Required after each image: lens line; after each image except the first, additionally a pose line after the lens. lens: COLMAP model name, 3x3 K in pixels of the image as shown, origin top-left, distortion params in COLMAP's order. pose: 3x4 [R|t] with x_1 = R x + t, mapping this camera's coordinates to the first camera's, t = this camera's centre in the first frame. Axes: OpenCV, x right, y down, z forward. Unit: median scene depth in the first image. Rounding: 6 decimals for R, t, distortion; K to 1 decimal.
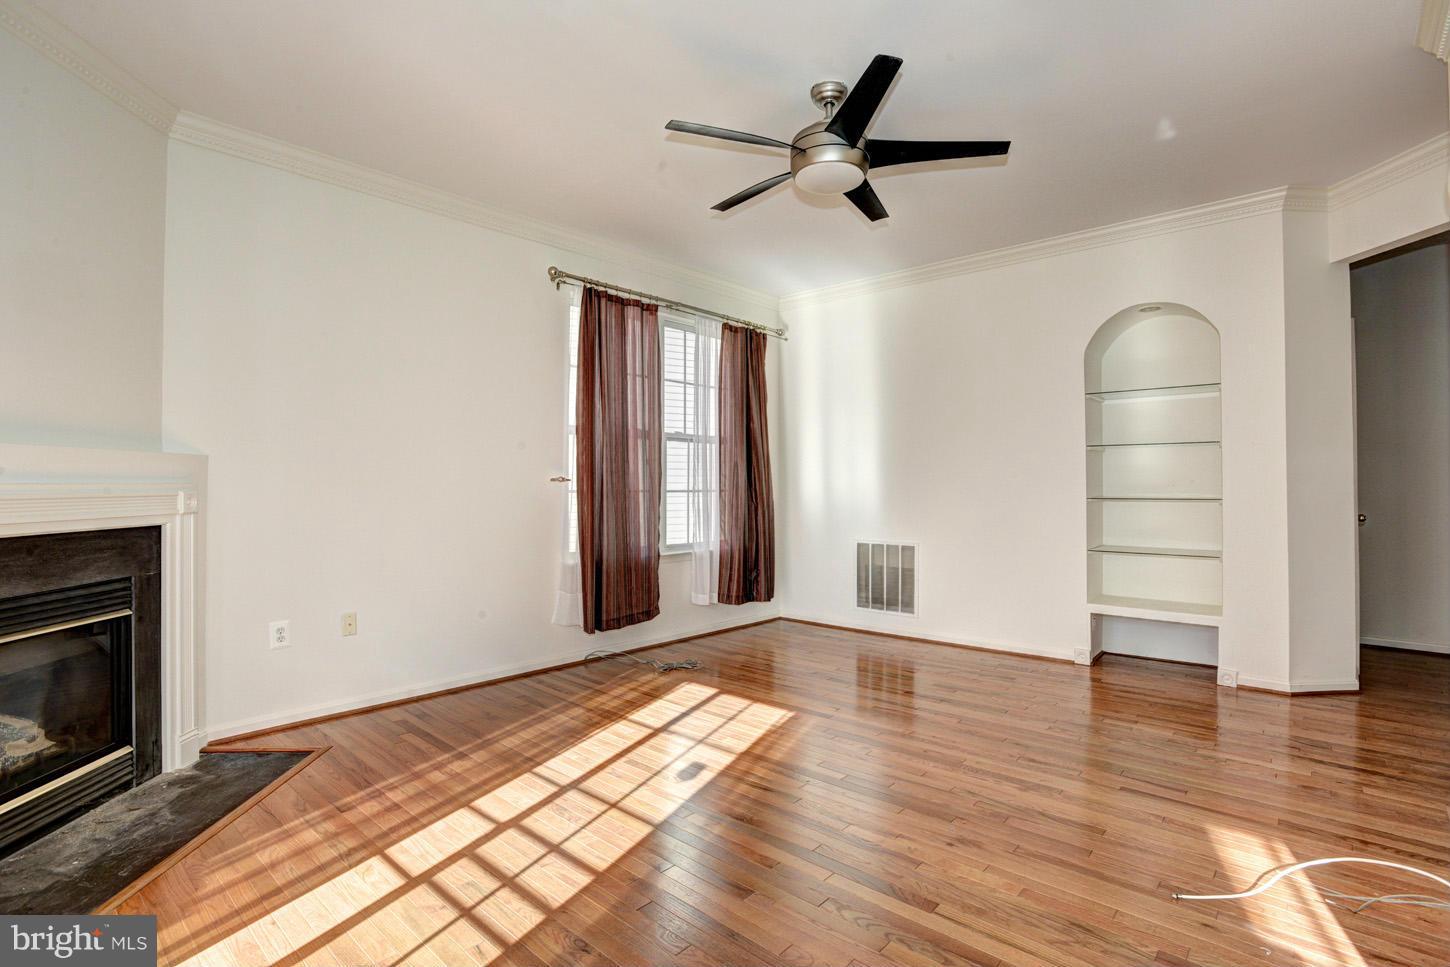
lens RADIAL K [[701.9, 0, 725.4], [0, 701.9, 475.0], [0, 0, 1]] dist [-0.065855, 0.024221]
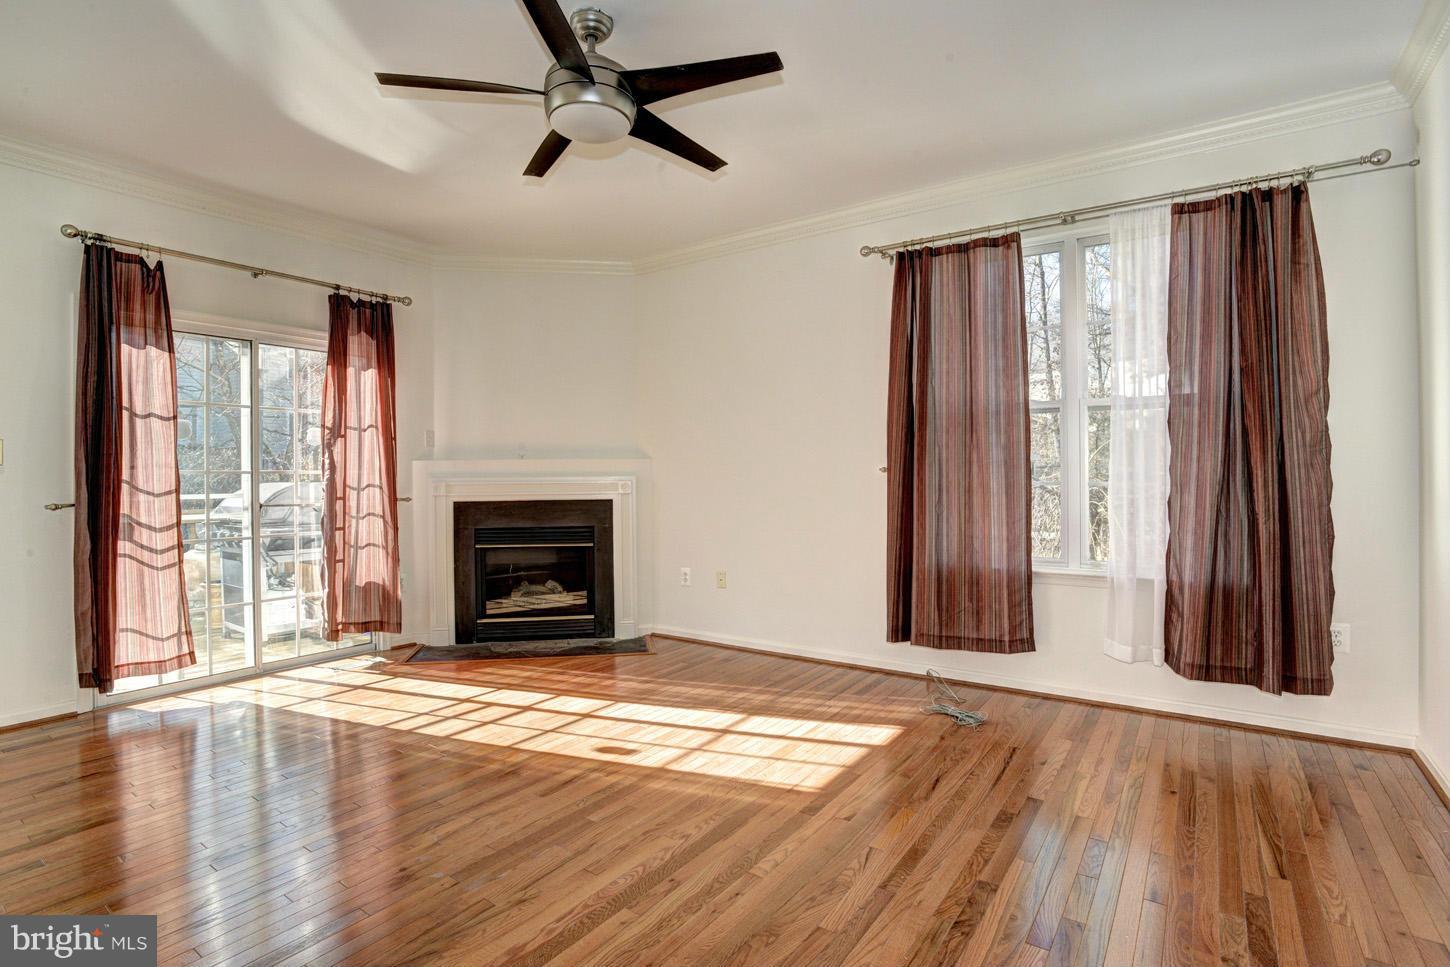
lens RADIAL K [[701.9, 0, 725.4], [0, 701.9, 475.0], [0, 0, 1]] dist [-0.065855, 0.024221]
pose [[0.126579, 0.004722, -0.991945, 0.804304], [0.022418, 0.999720, 0.007619, 0.001255], [0.991703, -0.023201, 0.126437, 0.819201]]
